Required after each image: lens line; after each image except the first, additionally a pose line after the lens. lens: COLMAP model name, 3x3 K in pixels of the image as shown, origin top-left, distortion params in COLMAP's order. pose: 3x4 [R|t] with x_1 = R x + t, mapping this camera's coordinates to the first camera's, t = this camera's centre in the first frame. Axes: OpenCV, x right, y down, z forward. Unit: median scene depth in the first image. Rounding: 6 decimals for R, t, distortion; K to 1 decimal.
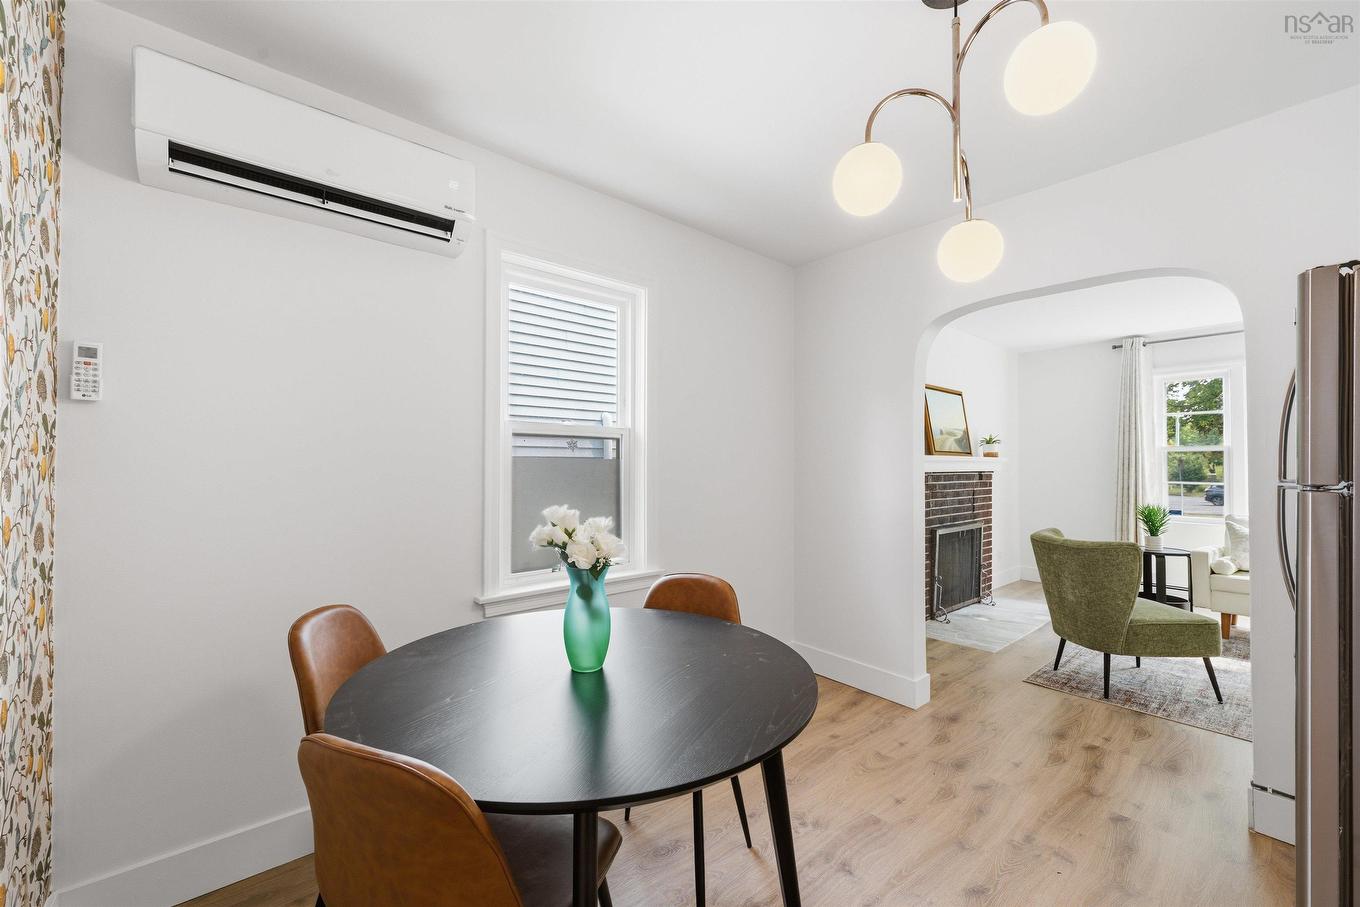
lens RADIAL K [[557.7, 0, 680.0], [0, 557.7, 453.5], [0, 0, 1]] dist [0.000519, 0.000013]
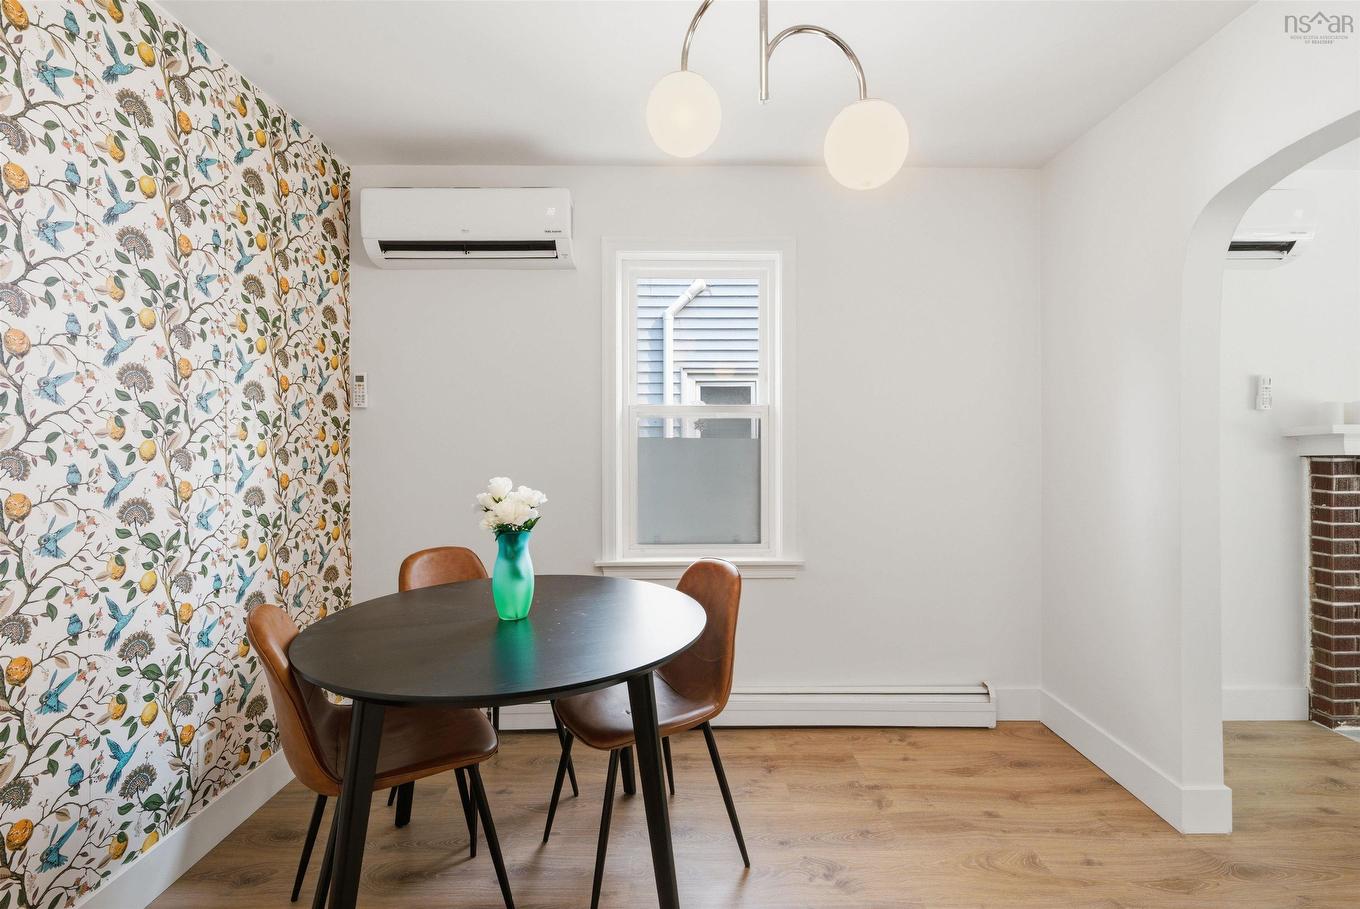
lens RADIAL K [[612.3, 0, 700.5], [0, 612.3, 444.7], [0, 0, 1]] dist [0.000474, -0.000097]
pose [[0.757830, -0.010680, -0.652365, 0.488399], [0.017809, 0.999832, 0.004319, 0.014145], [0.652209, -0.014891, 0.757893, 0.146357]]
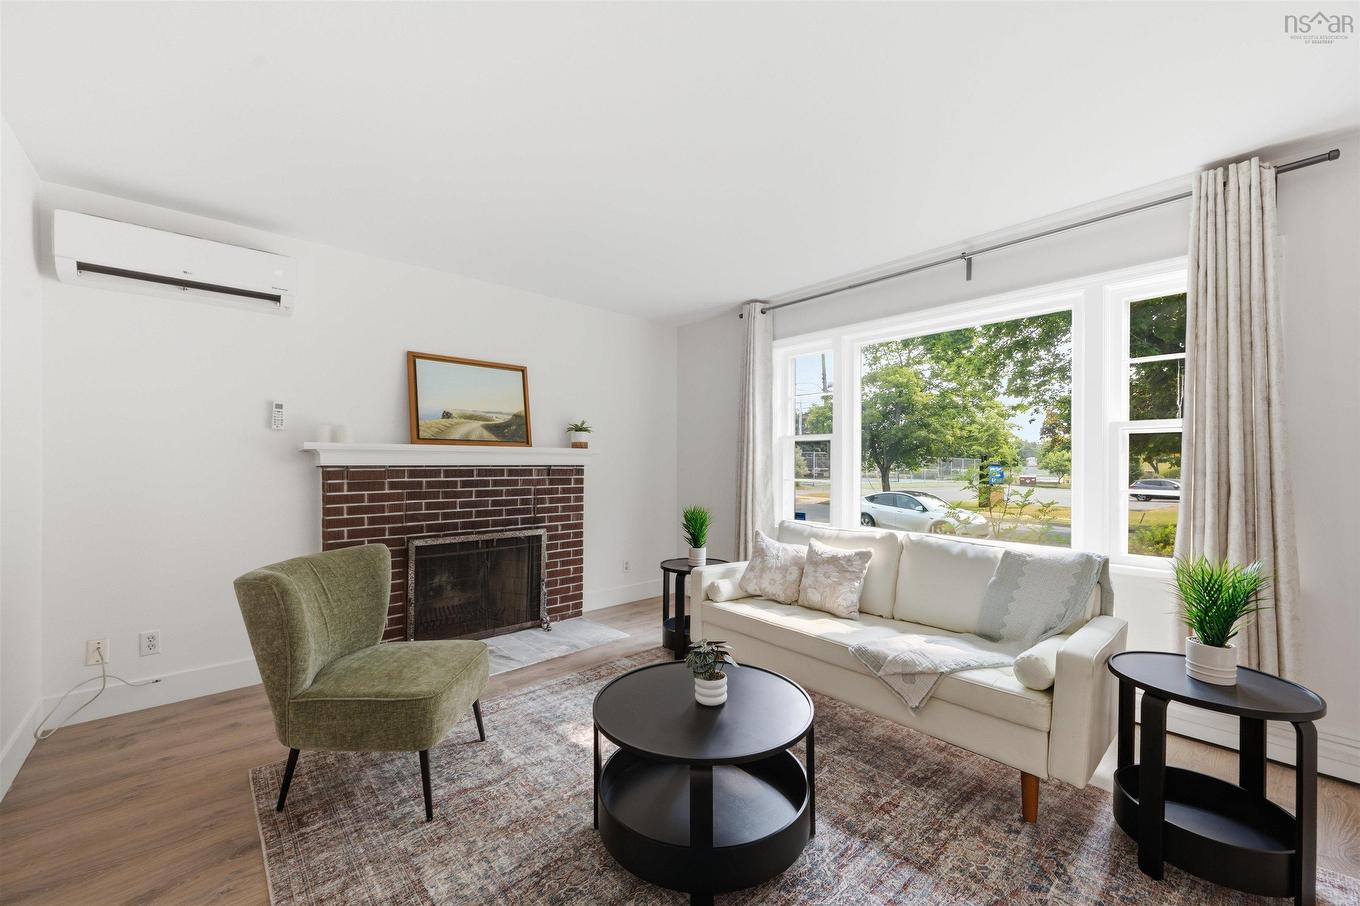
lens RADIAL K [[536.5, 0, 681.9], [0, 536.5, 458.0], [0, 0, 1]] dist [-0.000781, -0.000063]
pose [[0.999668, 0.002239, 0.025661, 1.316949], [-0.002639, 0.999875, 0.015565, 0.016424], [-0.025623, -0.015627, 0.999550, 0.397716]]
